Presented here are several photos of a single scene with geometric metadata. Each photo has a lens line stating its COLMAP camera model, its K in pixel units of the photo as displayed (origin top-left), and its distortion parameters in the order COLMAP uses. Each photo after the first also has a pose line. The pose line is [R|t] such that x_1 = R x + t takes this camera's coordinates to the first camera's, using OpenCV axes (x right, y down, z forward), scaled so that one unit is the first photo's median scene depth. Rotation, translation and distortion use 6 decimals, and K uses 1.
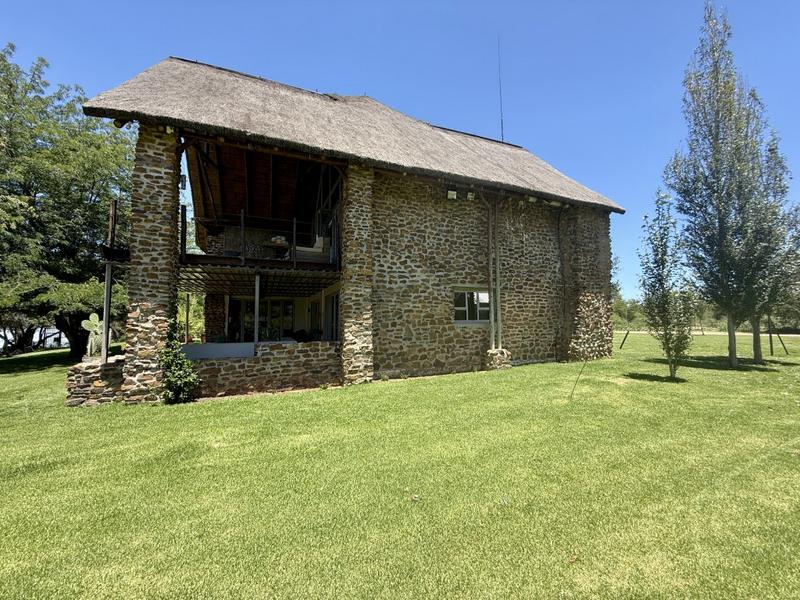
lens RADIAL K [[319.6, 0, 396.6], [0, 319.6, 300.4], [0, 0, 1]] dist [-0.001272, 0.000102]
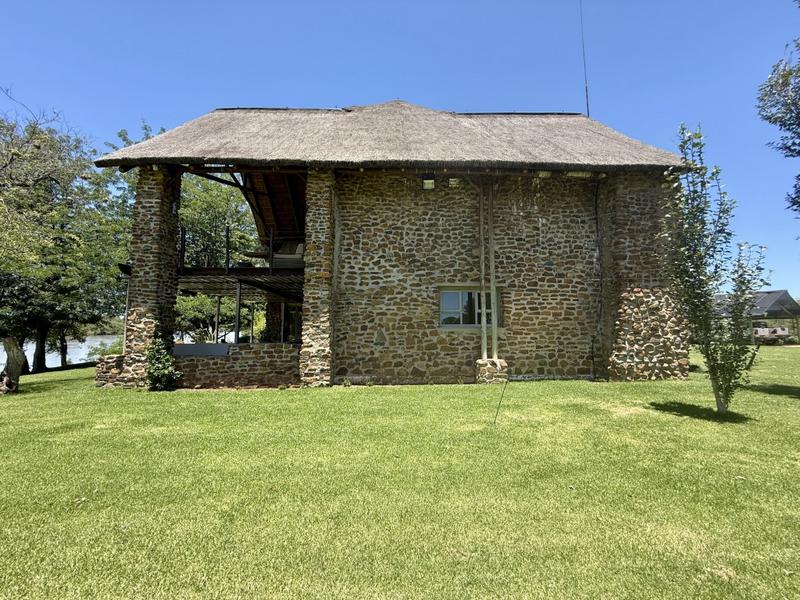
lens RADIAL K [[319.6, 0, 399.1], [0, 319.6, 300.5], [0, 0, 1]] dist [-0.001272, 0.000102]
pose [[0.931355, -0.024610, -0.363280, 0.478214], [0.015942, 0.999513, -0.026840, 0.022186], [0.363763, 0.019206, 0.931294, 0.161308]]
